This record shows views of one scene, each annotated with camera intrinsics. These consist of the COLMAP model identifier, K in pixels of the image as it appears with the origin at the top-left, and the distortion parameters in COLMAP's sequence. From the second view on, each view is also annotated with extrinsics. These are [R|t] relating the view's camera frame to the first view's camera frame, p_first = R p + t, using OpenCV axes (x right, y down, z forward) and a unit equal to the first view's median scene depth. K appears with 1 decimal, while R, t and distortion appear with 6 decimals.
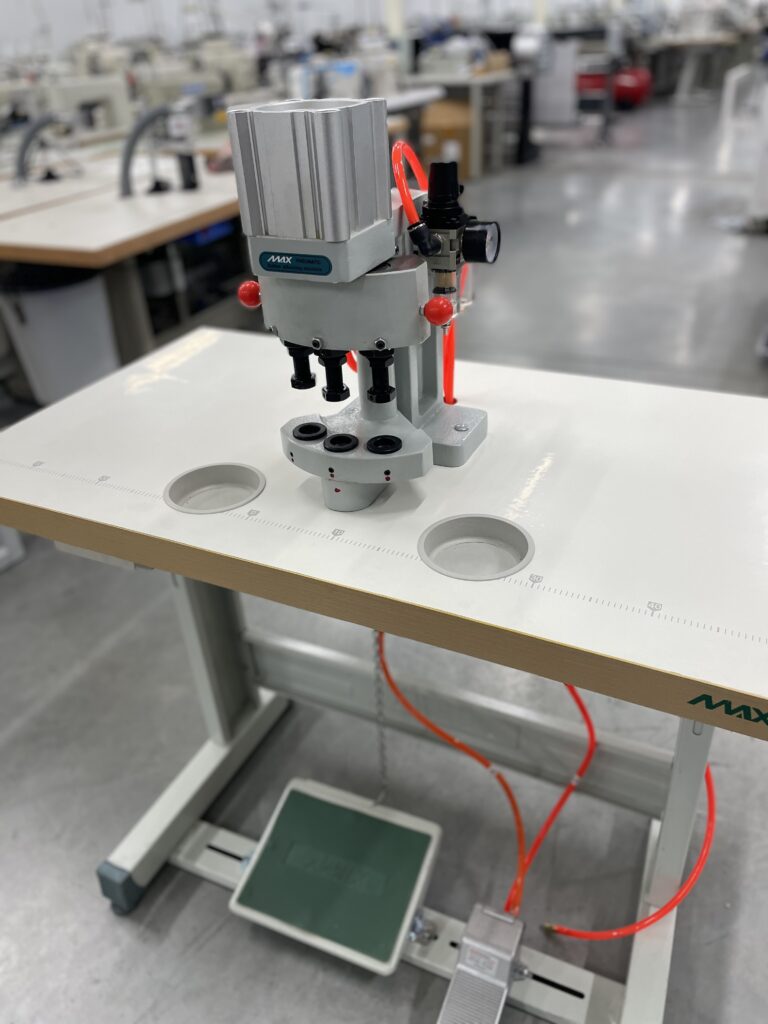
lens RADIAL K [[778.6, 0, 390.4], [0, 778.6, 505.8], [0, 0, 1]] dist [0.100313, -0.140143]
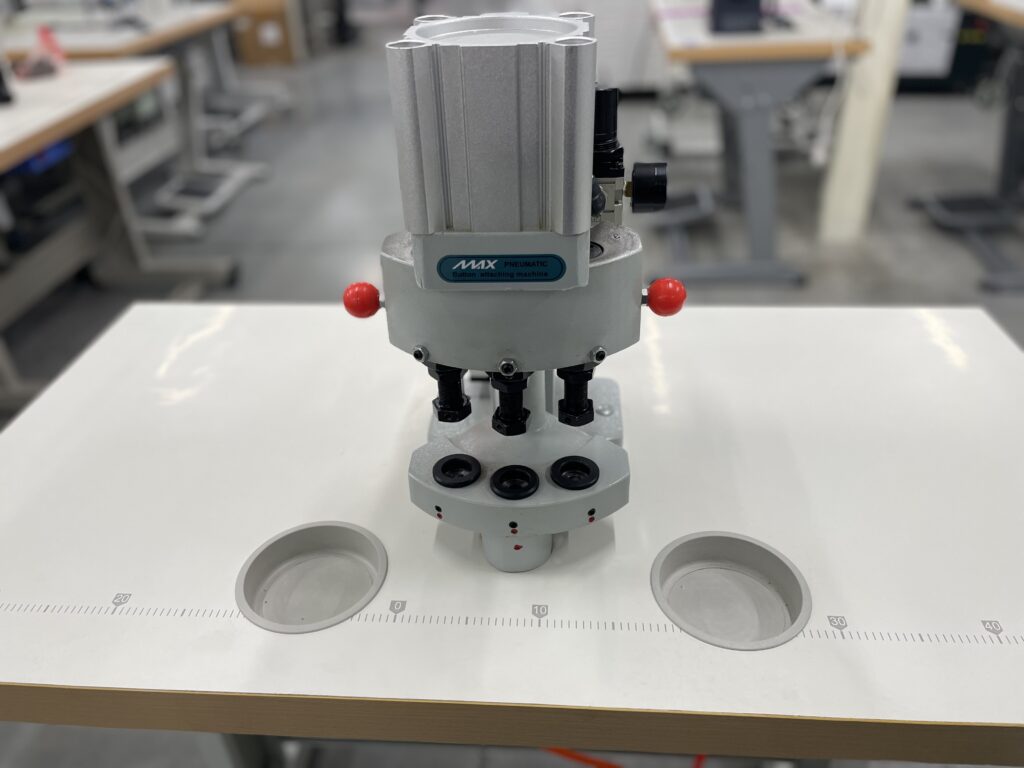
lens RADIAL K [[778.6, 0, 508.9], [0, 778.6, 370.4], [0, 0, 1]] dist [0.100313, -0.140143]
pose [[0.928294, -0.178122, 0.326408, -0.273181], [0.181768, 0.983147, 0.019564, -0.189317], [-0.324392, 0.041169, 0.945026, 0.312240]]
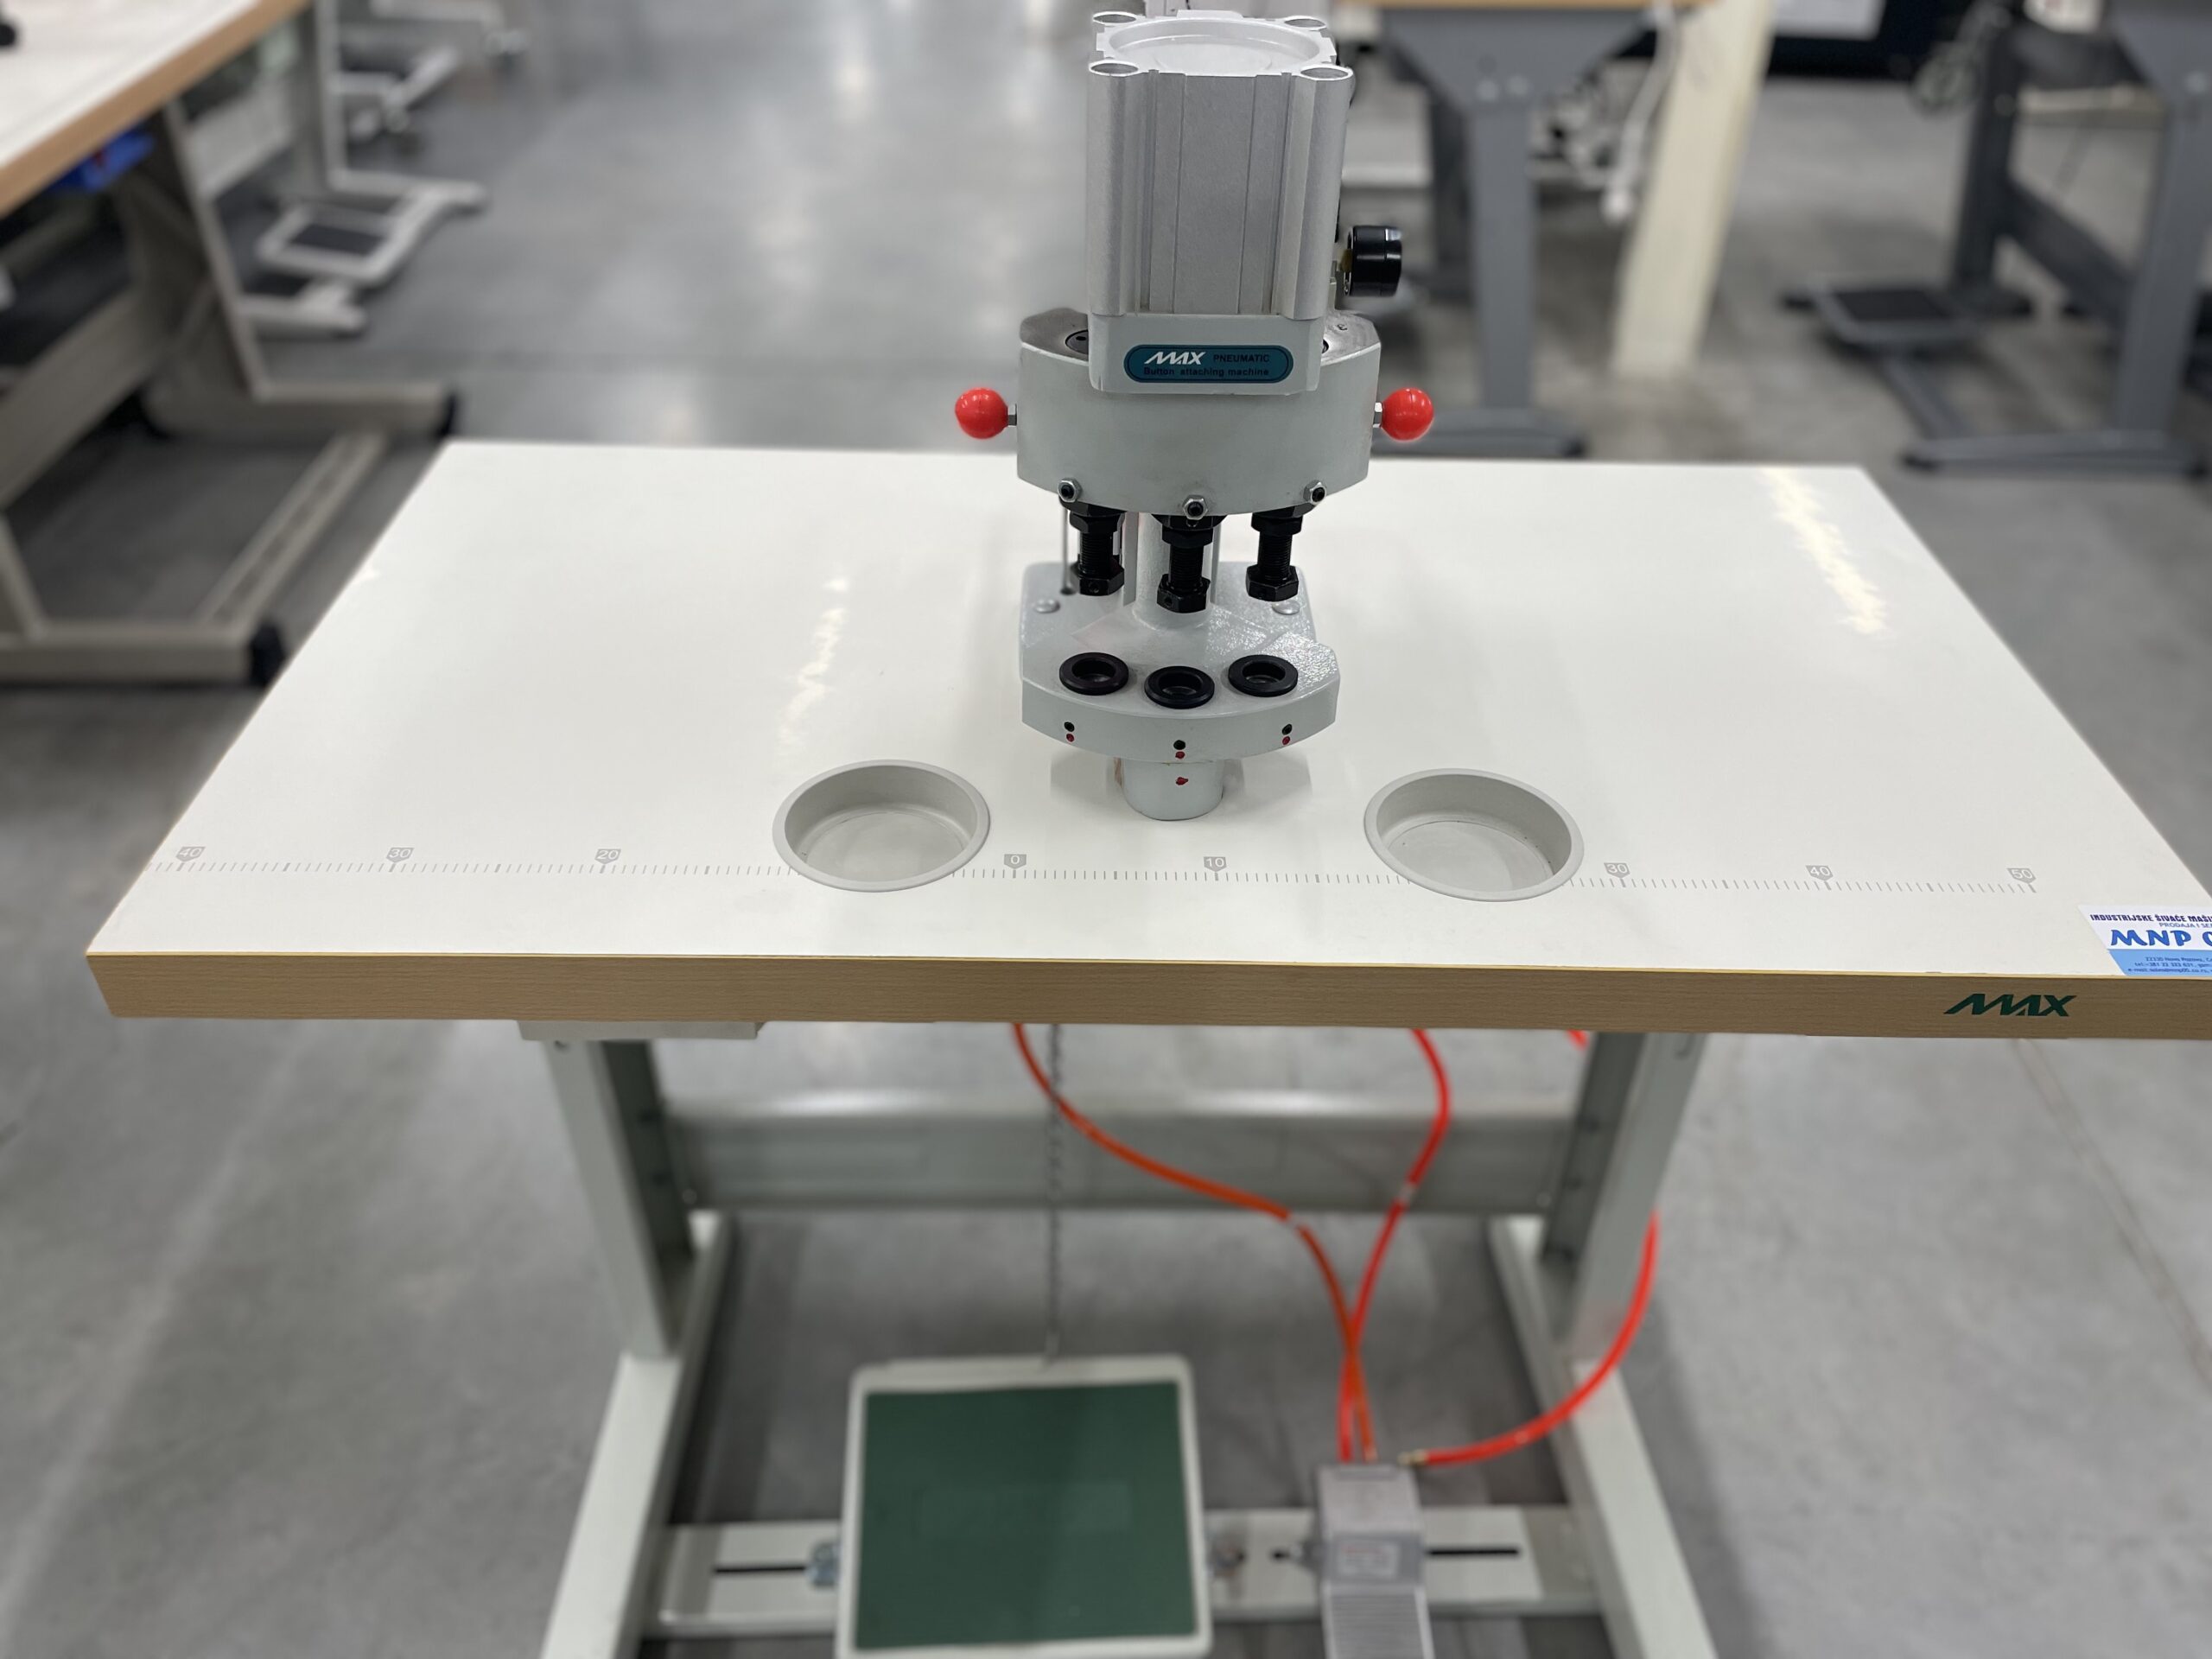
lens RADIAL K [[1681.9, 0, 1099.3], [0, 1681.9, 800.0], [0, 0, 1]] dist [0.100313, -0.140143]
pose [[0.897461, -0.207342, 0.389324, -0.526581], [0.174253, 0.977496, 0.118900, -0.142231], [-0.405215, -0.038867, 0.913395, 0.030192]]
